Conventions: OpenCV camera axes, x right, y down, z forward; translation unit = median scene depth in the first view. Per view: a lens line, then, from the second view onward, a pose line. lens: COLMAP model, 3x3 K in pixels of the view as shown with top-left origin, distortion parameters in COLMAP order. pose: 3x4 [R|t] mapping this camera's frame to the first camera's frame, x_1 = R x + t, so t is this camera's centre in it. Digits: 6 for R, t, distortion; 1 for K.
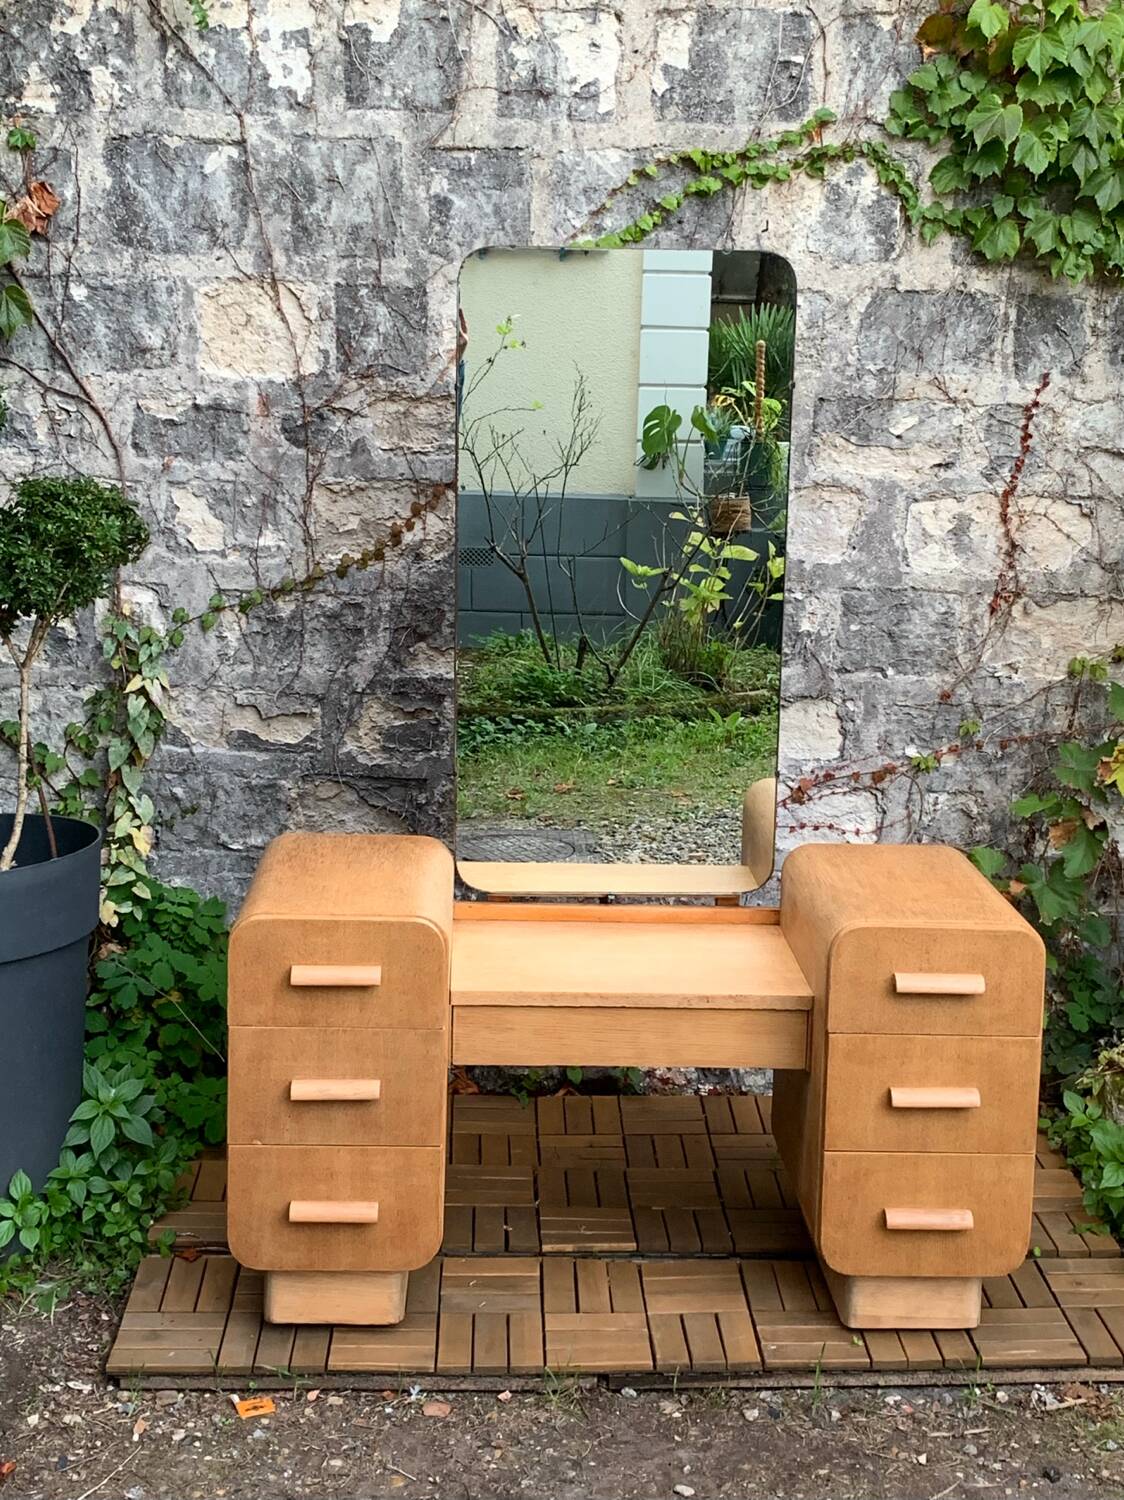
lens RADIAL K [[2102.5, 0, 560.6], [0, 2102.5, 732.4], [0, 0, 1]] dist [0.232928, -0.822444]
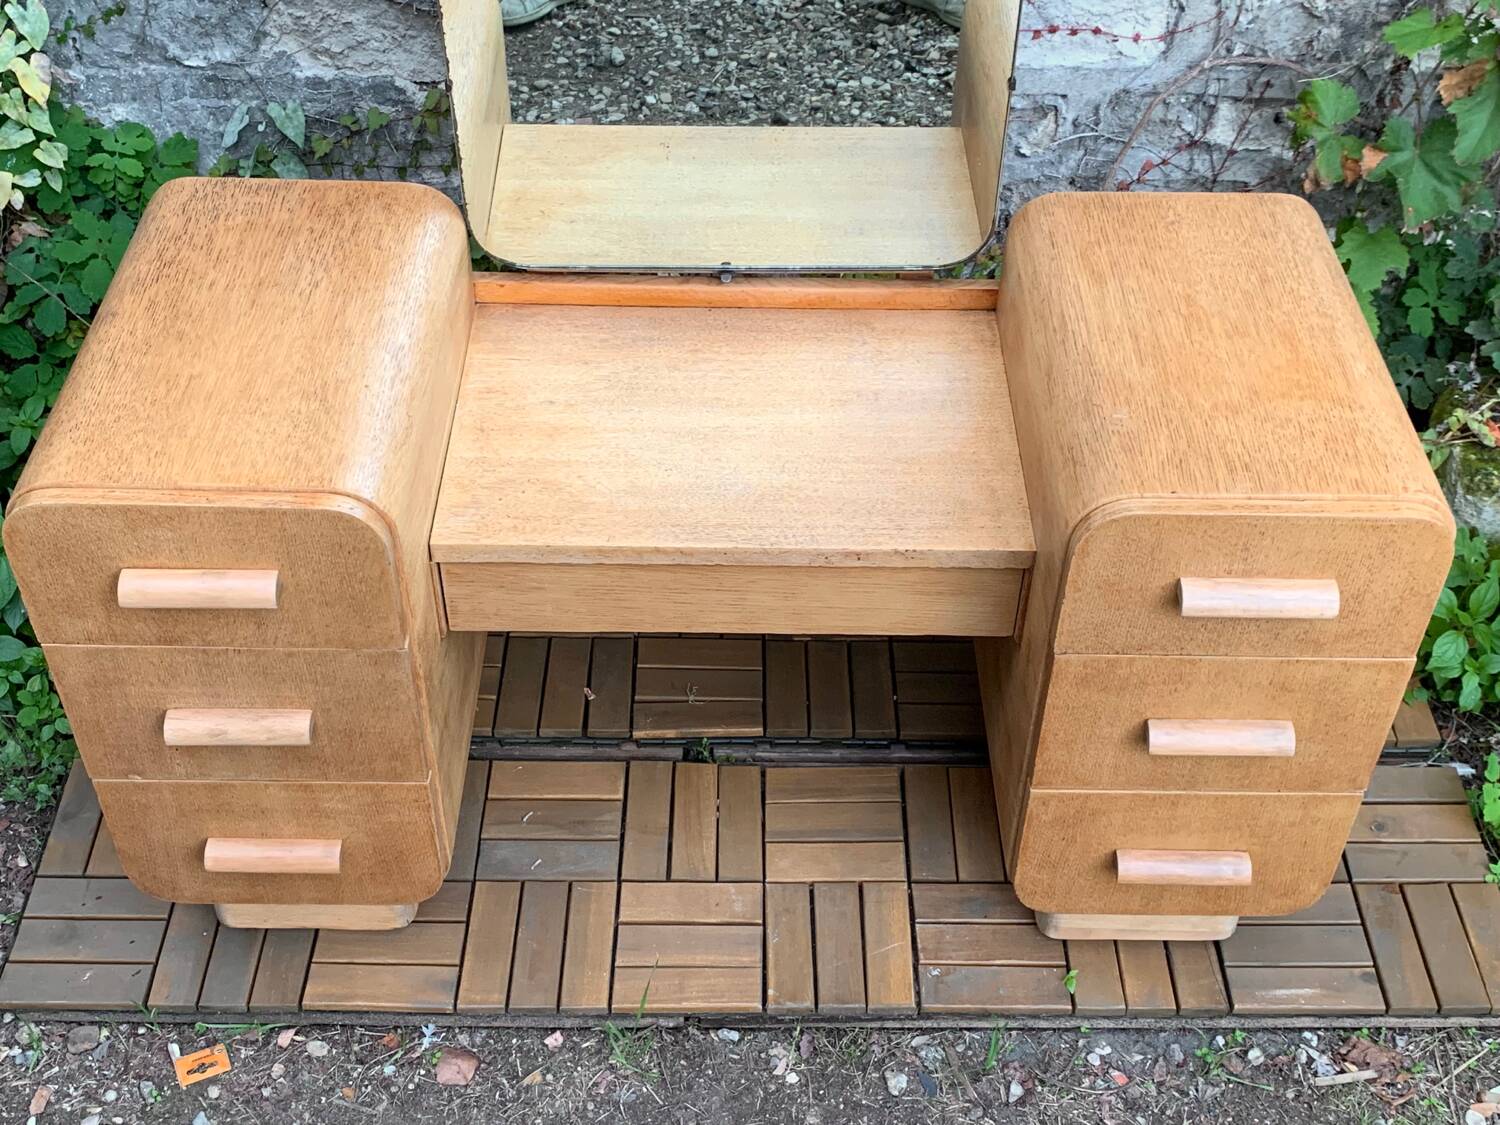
lens RADIAL K [[1739.3, 0, 743.7], [0, 1739.3, 557.3], [0, 0, 1]] dist [0.138251, -0.376322]
pose [[0.999023, 0.019402, -0.039707, 0.047261], [0.004551, 0.848538, 0.529115, -0.113473], [0.043959, -0.528779, 0.847620, 0.482213]]
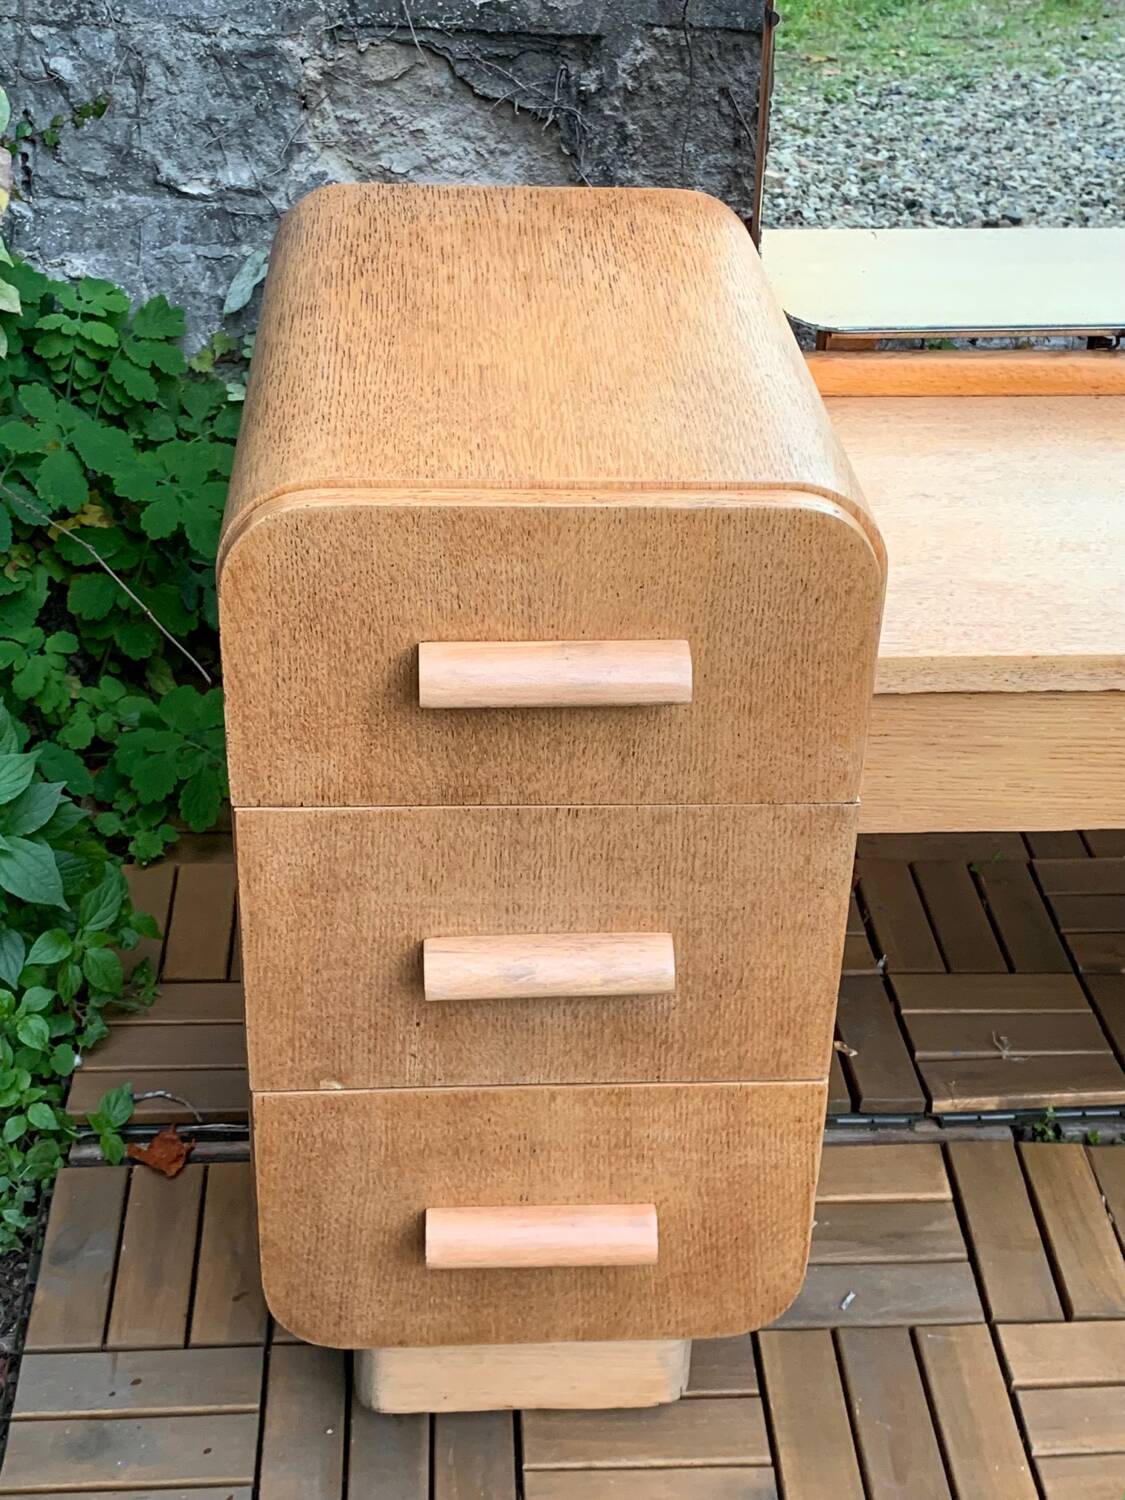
lens RADIAL K [[2068.0, 0, 569.5], [0, 2068.0, 728.2], [0, 0, 1]] dist [0.168191, -0.525226]
pose [[0.999601, -0.014411, 0.024274, -0.088696], [0.005470, 0.942466, 0.334258, 0.012566], [-0.027694, -0.333992, 0.942169, 0.551099]]
